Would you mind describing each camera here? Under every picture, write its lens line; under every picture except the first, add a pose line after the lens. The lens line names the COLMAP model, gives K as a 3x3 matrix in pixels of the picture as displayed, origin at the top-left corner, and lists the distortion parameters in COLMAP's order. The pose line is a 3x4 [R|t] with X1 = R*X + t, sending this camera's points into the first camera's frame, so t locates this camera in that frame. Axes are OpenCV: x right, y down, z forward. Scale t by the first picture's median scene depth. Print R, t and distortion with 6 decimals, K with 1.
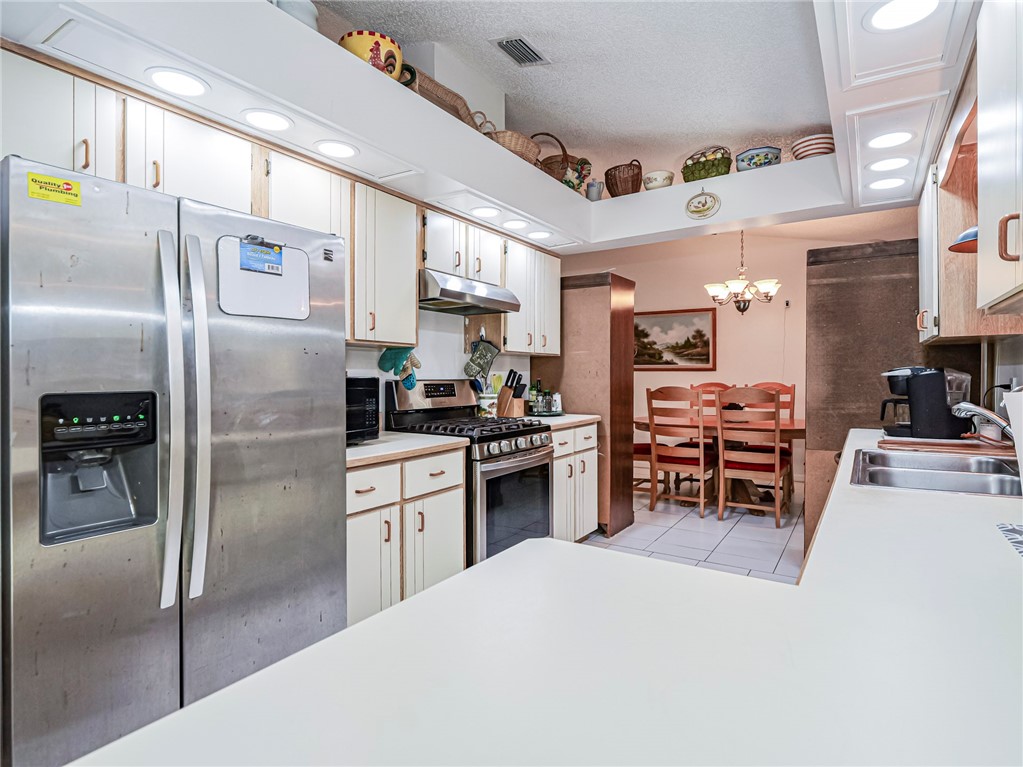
lens RADIAL K [[554.2, 0, 511.5], [0, 554.2, 383.5], [0, 0, 1]] dist [-0.000371, 0.000047]
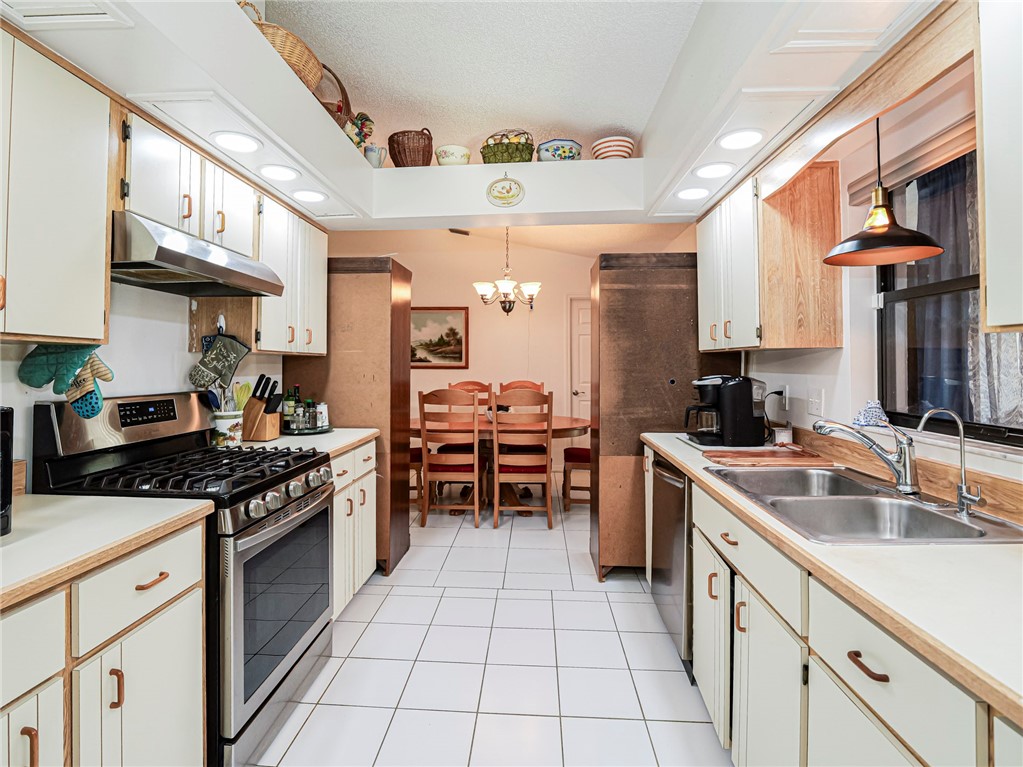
lens RADIAL K [[511.0, 0, 507.9], [0, 511.0, 359.0], [0, 0, 1]] dist [-0.016835, -0.000784]
pose [[0.870374, 0.007512, 0.492334, -0.053920], [0.006763, 0.999607, -0.027210, -0.027928], [-0.492345, 0.027012, 0.869981, 0.279771]]
